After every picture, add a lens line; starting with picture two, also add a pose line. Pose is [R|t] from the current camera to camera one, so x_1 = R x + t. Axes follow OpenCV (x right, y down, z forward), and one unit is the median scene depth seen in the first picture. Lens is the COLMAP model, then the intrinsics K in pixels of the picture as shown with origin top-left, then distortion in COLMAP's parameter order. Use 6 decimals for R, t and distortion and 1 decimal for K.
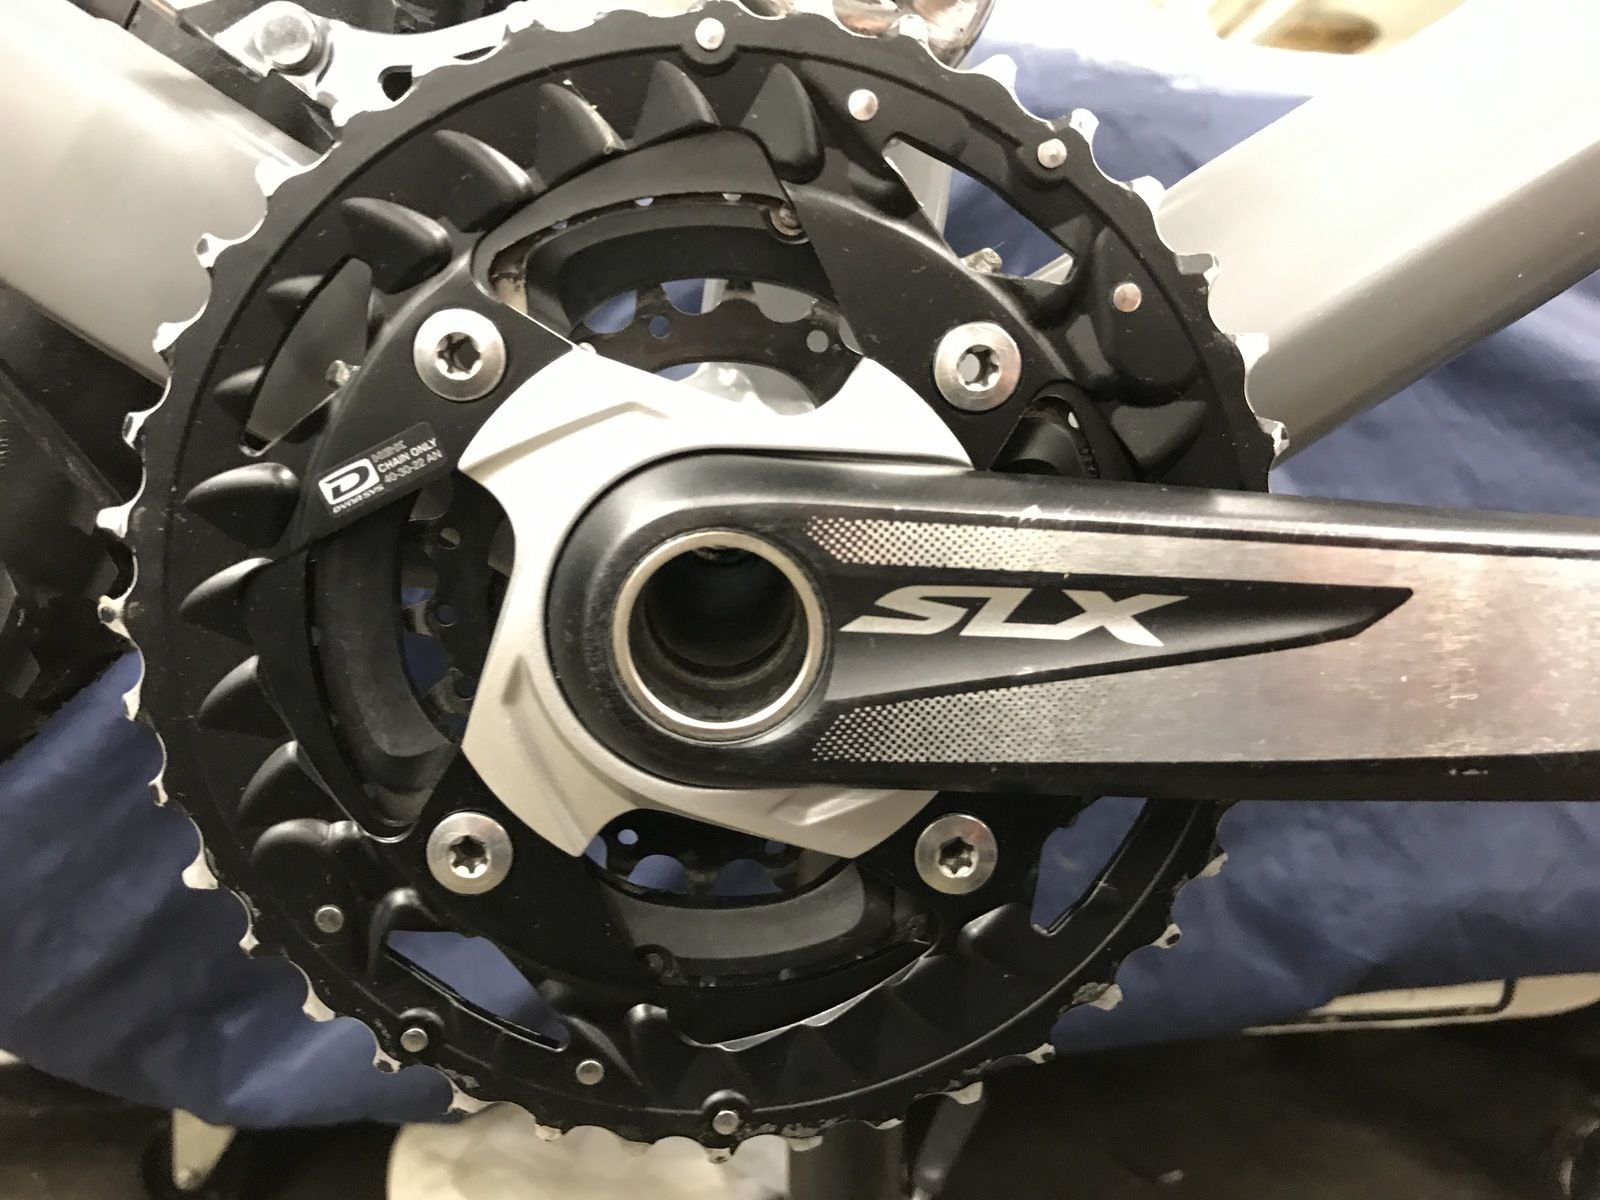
lens RADIAL K [[1371.7, 0, 800.0], [0, 1371.7, 600.0], [0, 0, 1]] dist [-0.001923, -0.002101]
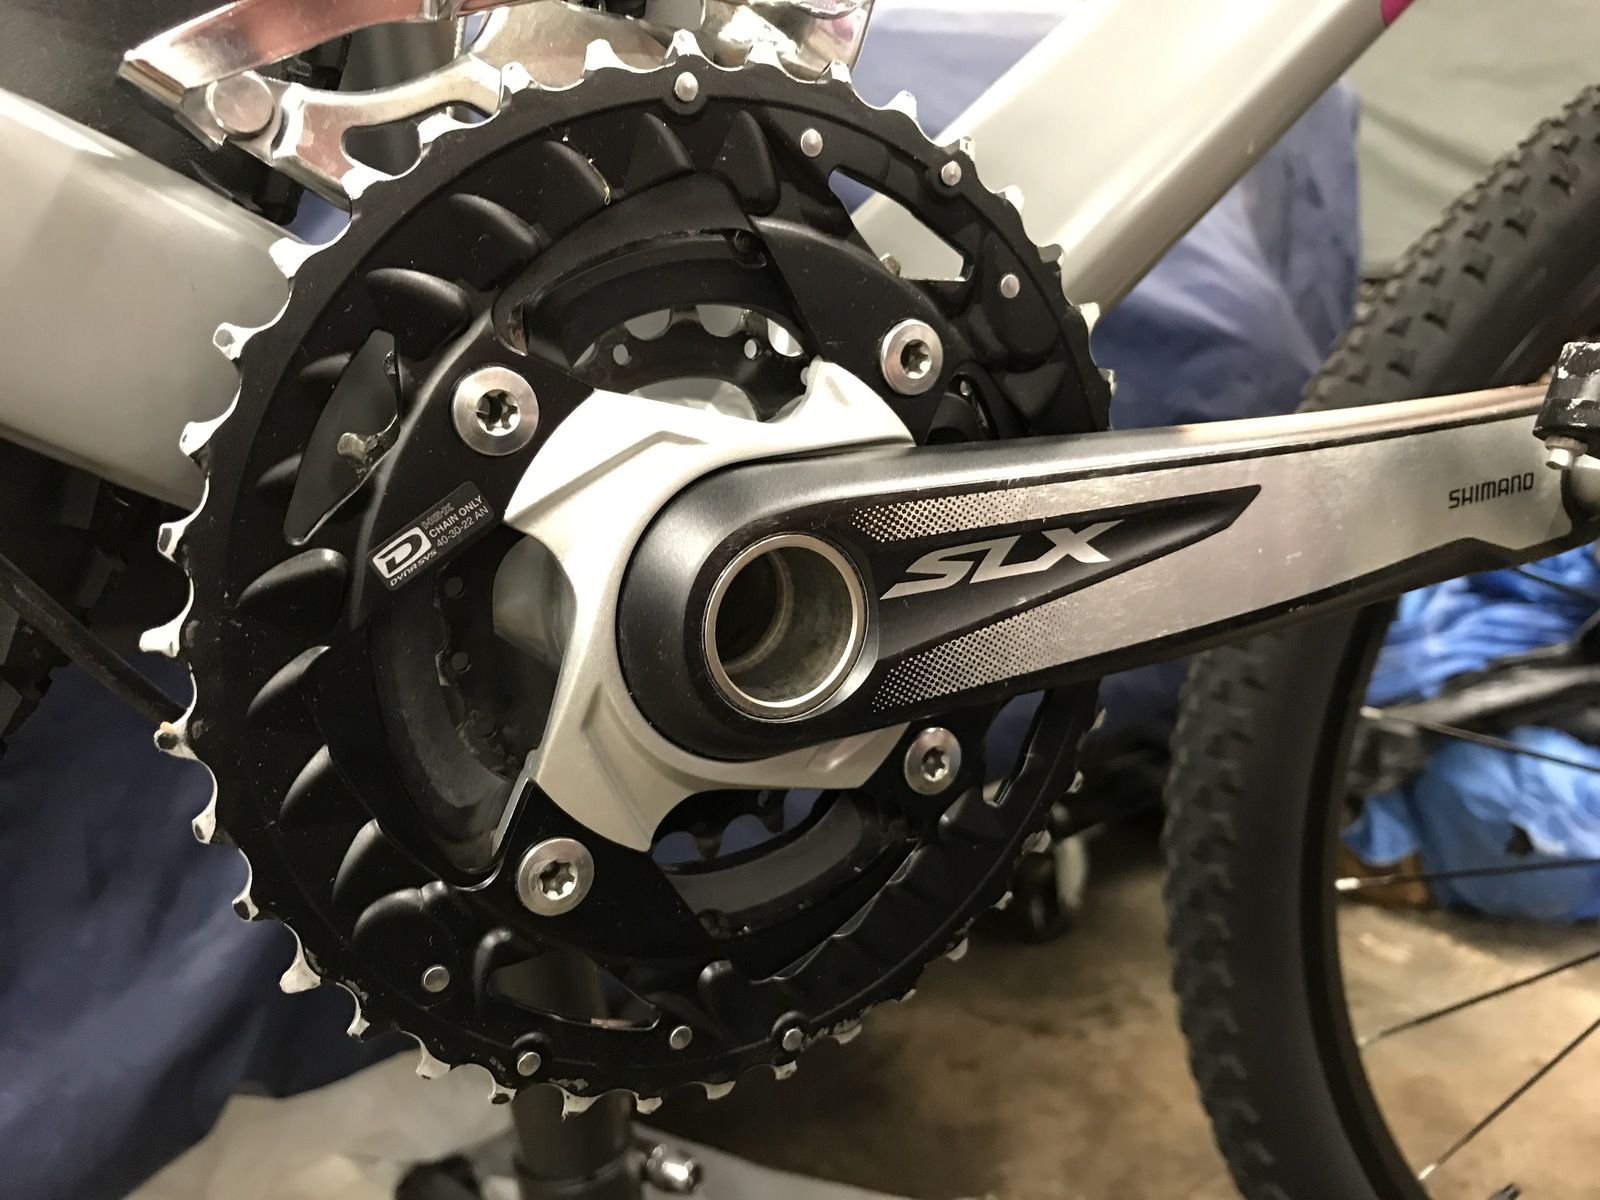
lens RADIAL K [[1371.7, 0, 800.0], [0, 1371.7, 600.0], [0, 0, 1]] dist [-0.001923, -0.002101]
pose [[0.880997, -0.202413, 0.427638, -0.514348], [0.172195, 0.979051, 0.108664, -0.112588], [-0.440674, -0.022096, 0.897395, -0.024616]]
